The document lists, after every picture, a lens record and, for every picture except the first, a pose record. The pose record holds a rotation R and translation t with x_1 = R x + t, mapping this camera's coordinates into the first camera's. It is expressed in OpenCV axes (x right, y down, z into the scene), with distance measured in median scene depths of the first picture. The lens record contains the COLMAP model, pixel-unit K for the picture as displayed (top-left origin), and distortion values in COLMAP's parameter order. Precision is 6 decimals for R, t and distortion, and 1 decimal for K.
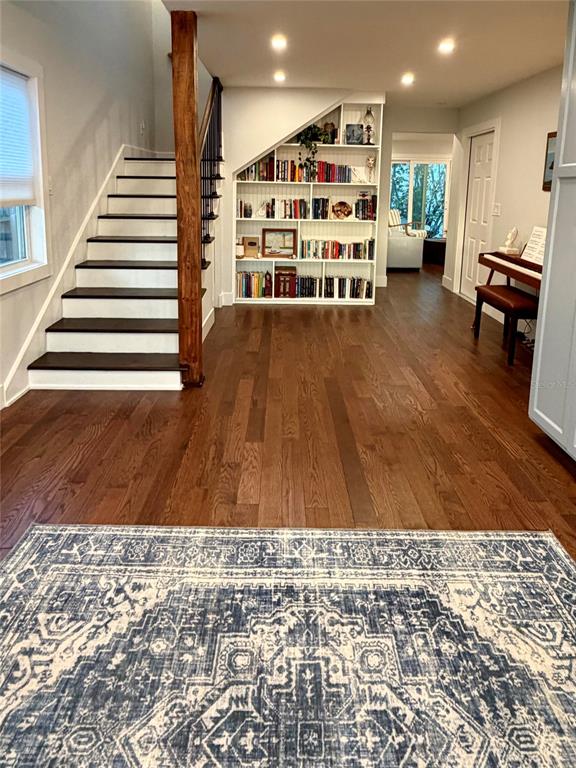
lens RADIAL K [[725.1, 0, 283.3], [0, 725.1, 384.4], [0, 0, 1]] dist [0.022704, 0.000000]
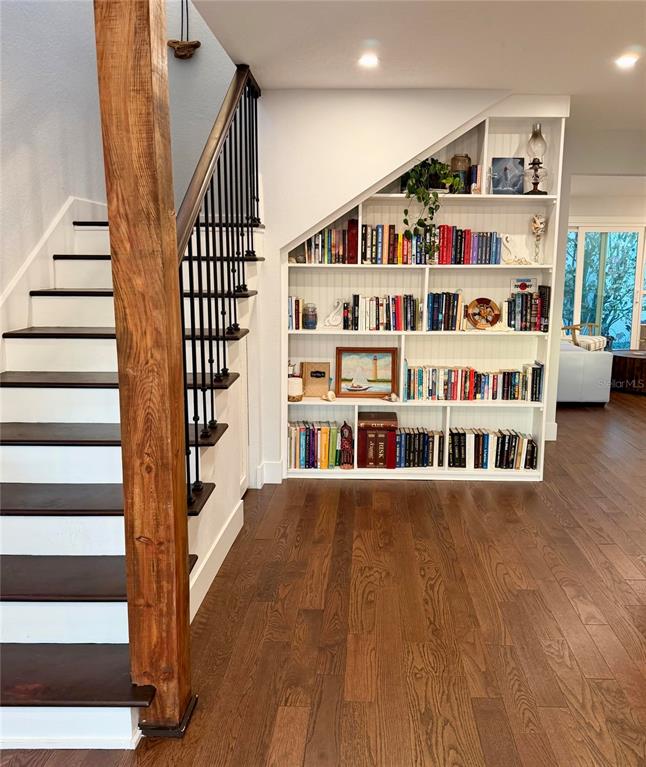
lens RADIAL K [[730.1, 0, 321.4], [0, 730.1, 381.5], [0, 0, 1]] dist [0.108300, -0.008170]
pose [[0.997892, -0.000277, -0.064892, -0.004093], [-0.006973, 0.993744, -0.111463, -0.132613], [0.064516, 0.111680, 0.991648, 0.471592]]
